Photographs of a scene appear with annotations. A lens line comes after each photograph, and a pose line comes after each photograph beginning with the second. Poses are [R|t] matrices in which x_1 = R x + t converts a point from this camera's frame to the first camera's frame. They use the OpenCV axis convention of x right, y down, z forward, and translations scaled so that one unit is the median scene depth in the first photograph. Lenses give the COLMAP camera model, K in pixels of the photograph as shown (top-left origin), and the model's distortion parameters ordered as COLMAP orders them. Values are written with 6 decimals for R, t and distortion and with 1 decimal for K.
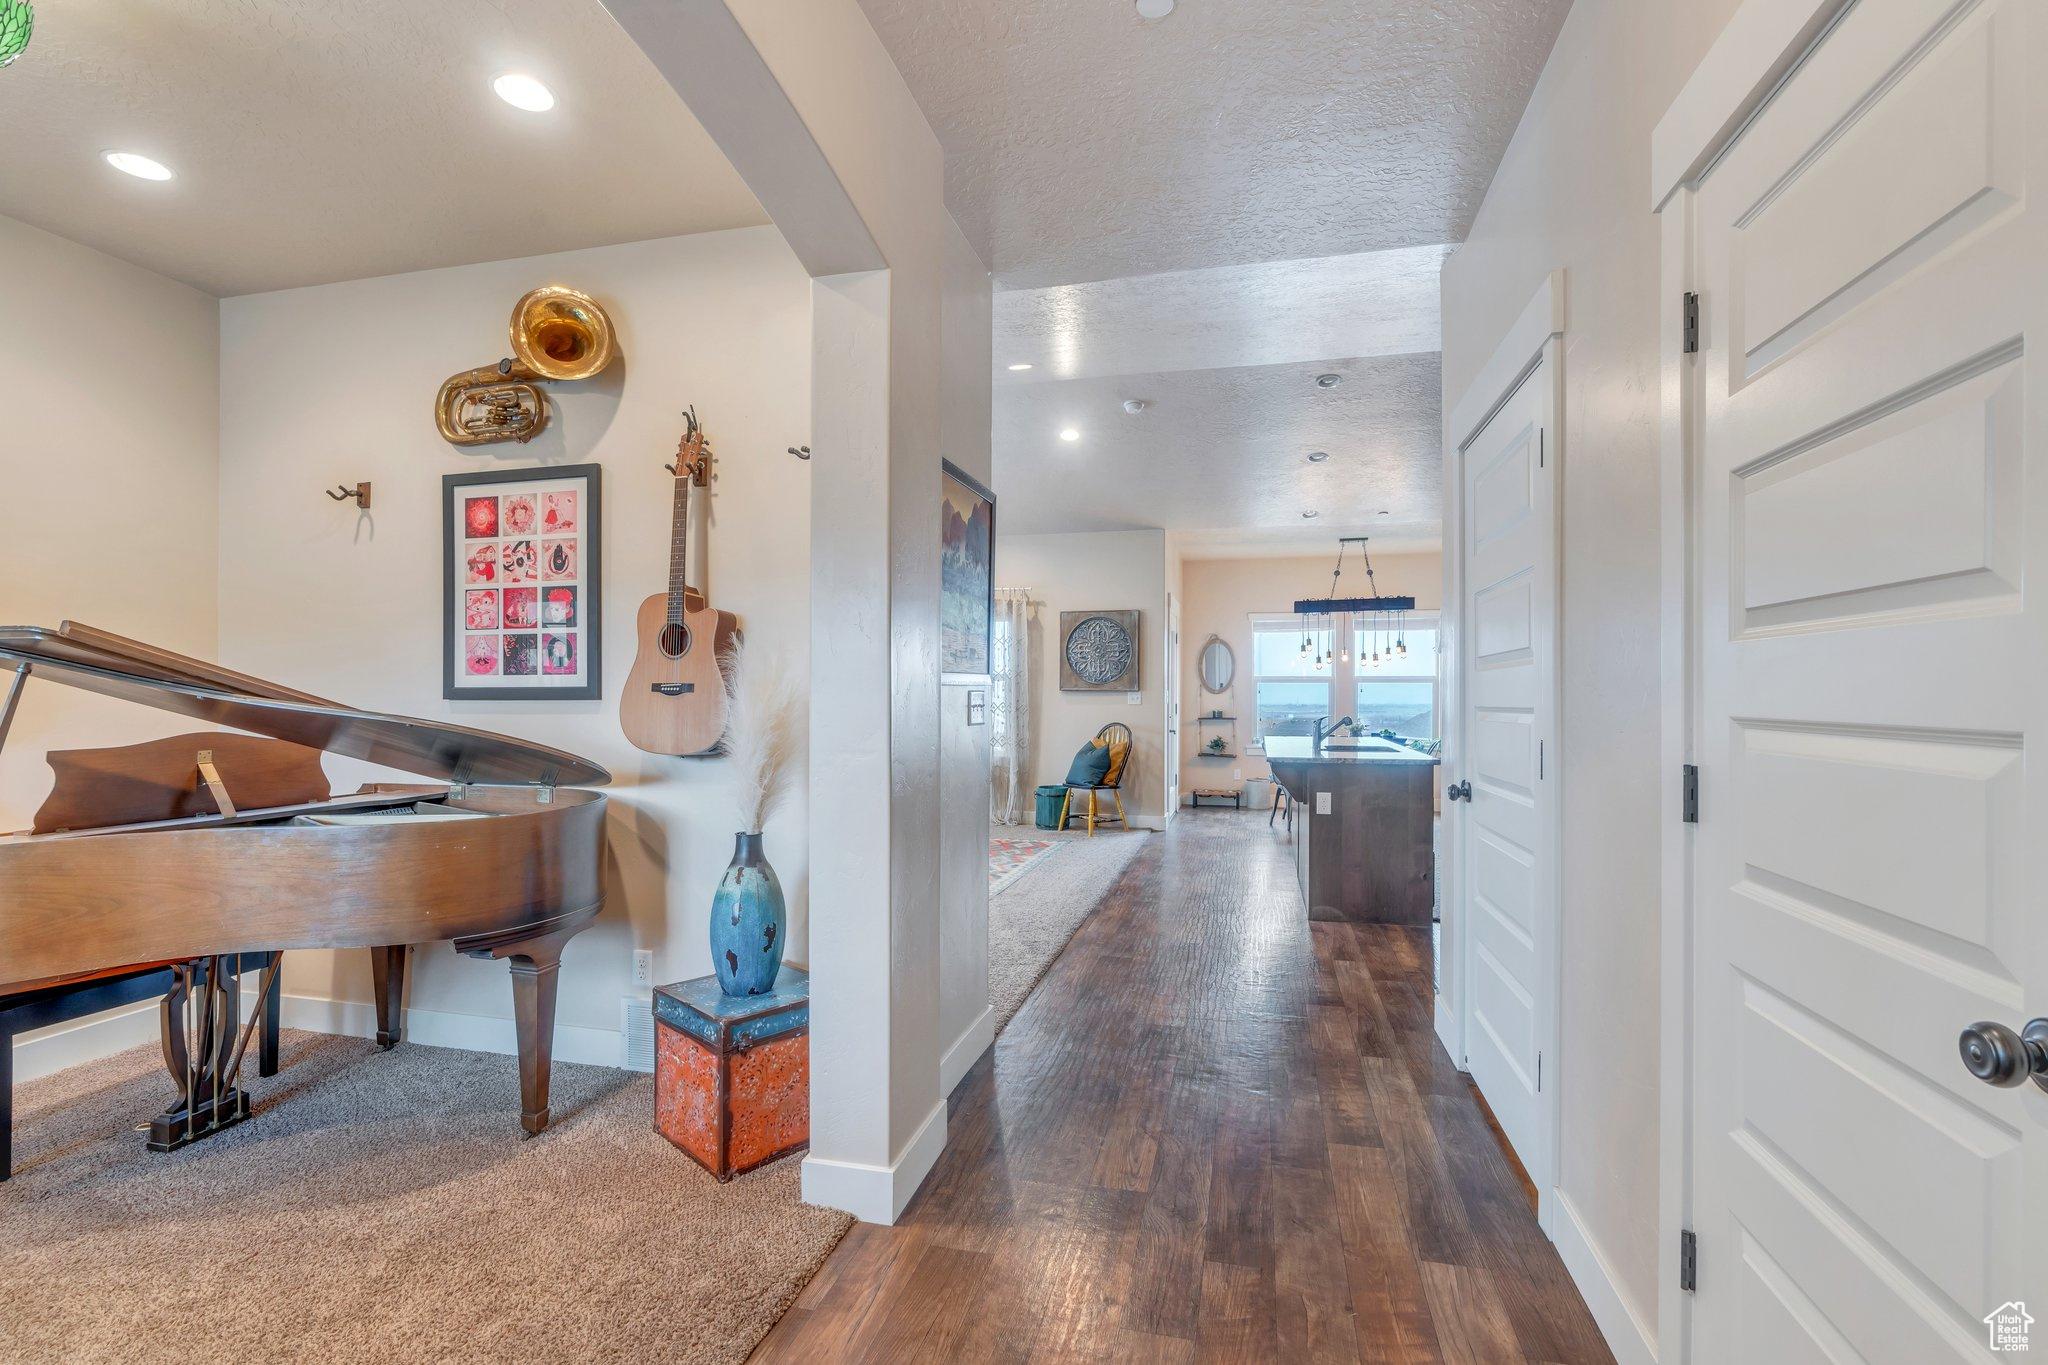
lens RADIAL K [[913.4, 0, 1027.3], [0, 913.4, 696.6], [0, 0, 1]] dist [-0.008416, 0.000657]
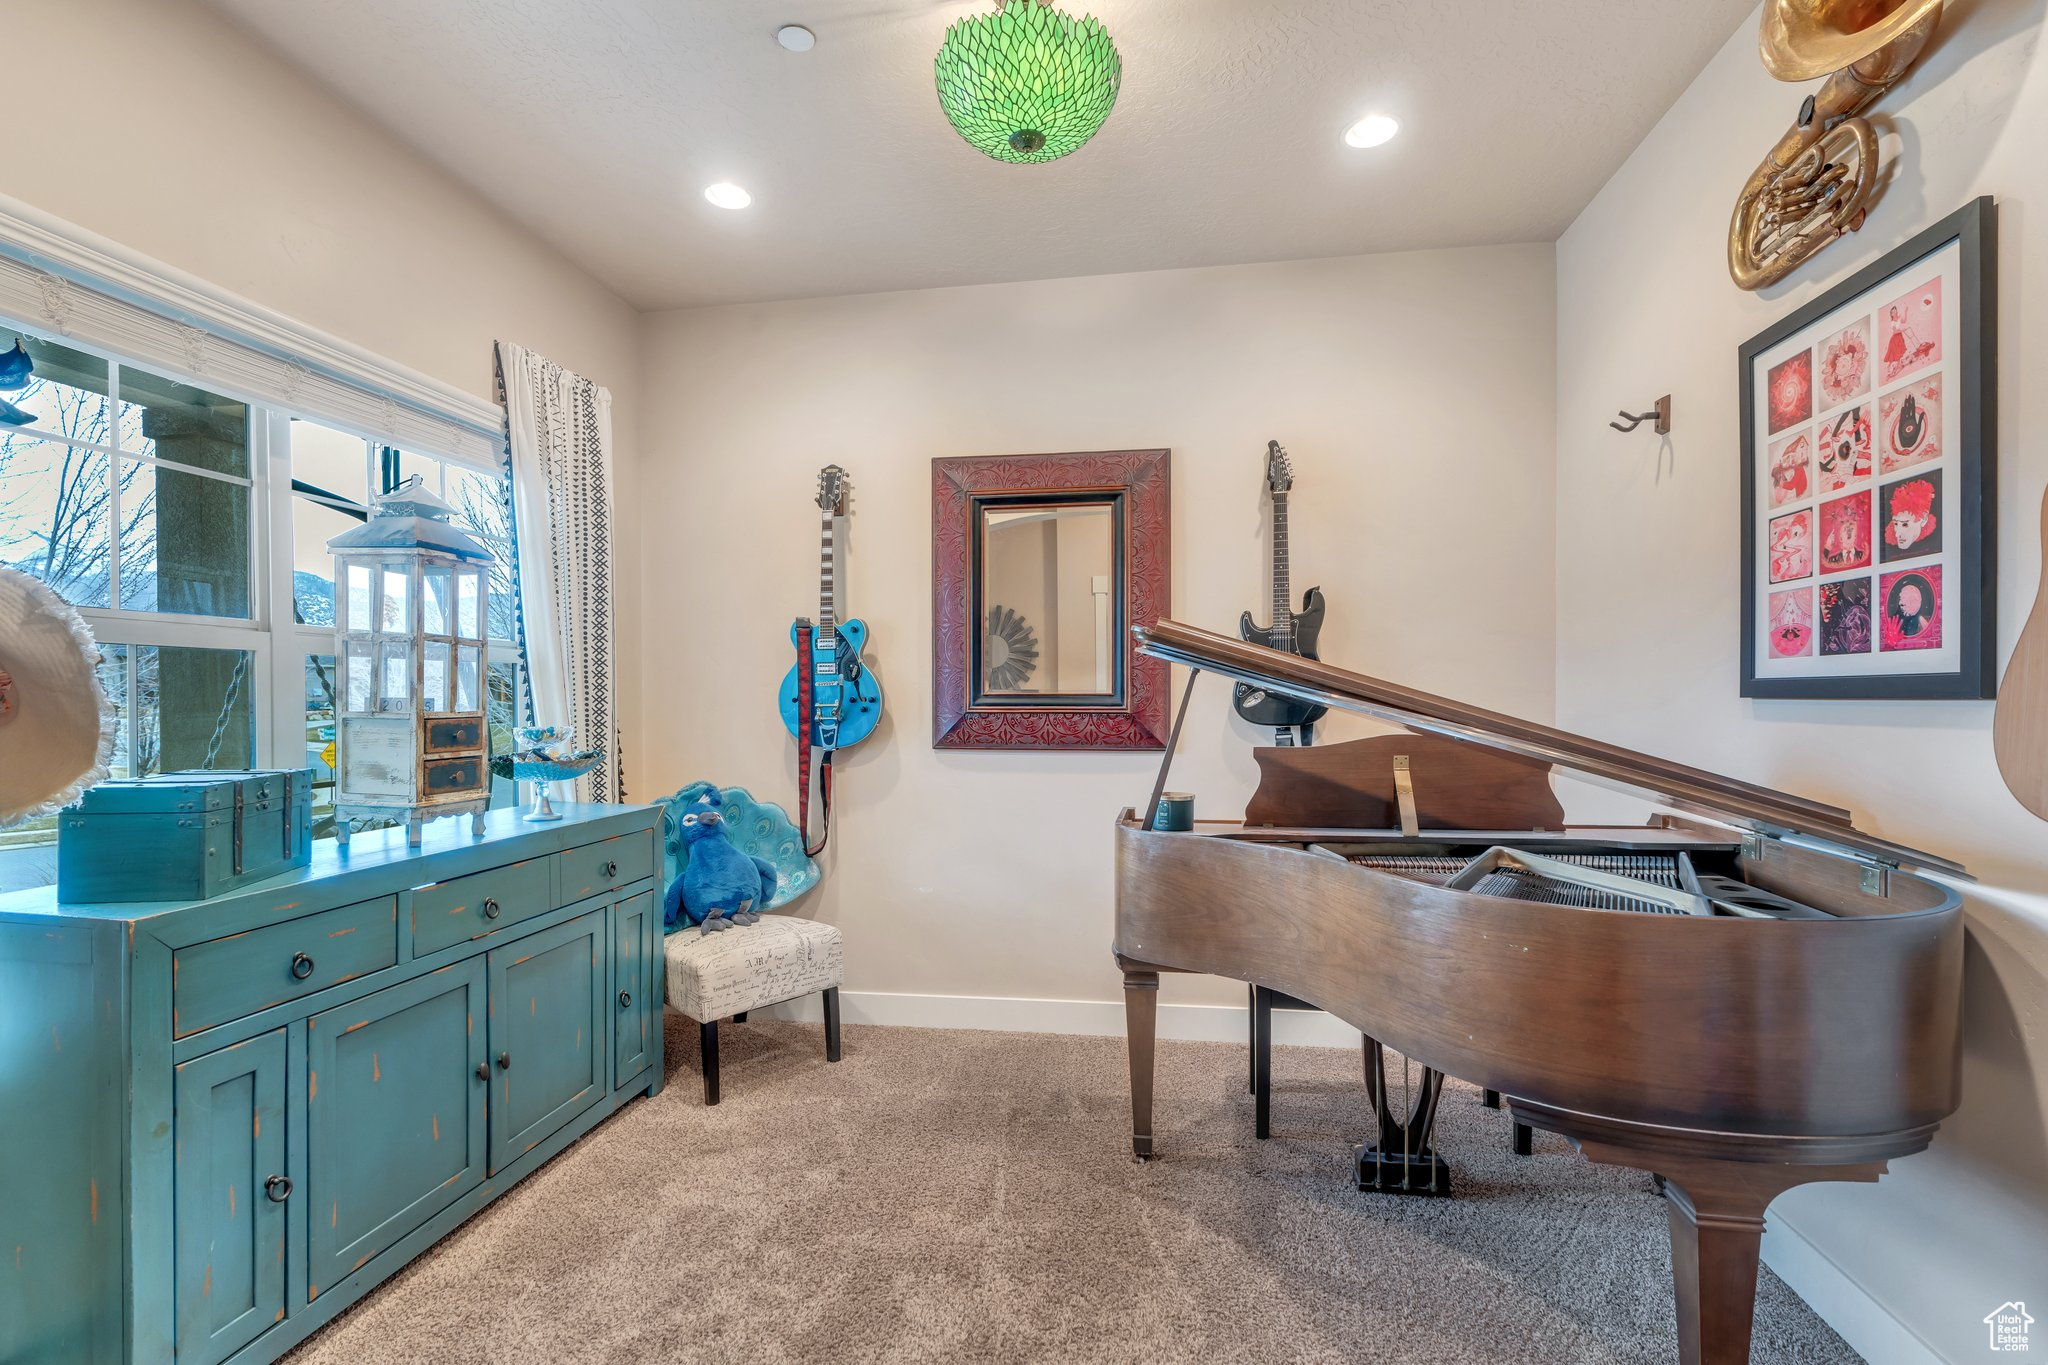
lens RADIAL K [[928.5, 0, 1025.6], [0, 928.5, 701.4], [0, 0, 1]] dist [-0.002836, -0.000144]
pose [[0.076476, 0.008335, -0.997037, -0.031322], [0.003311, 0.999957, 0.008613, -0.001519], [0.997066, -0.003960, 0.076445, 0.461124]]
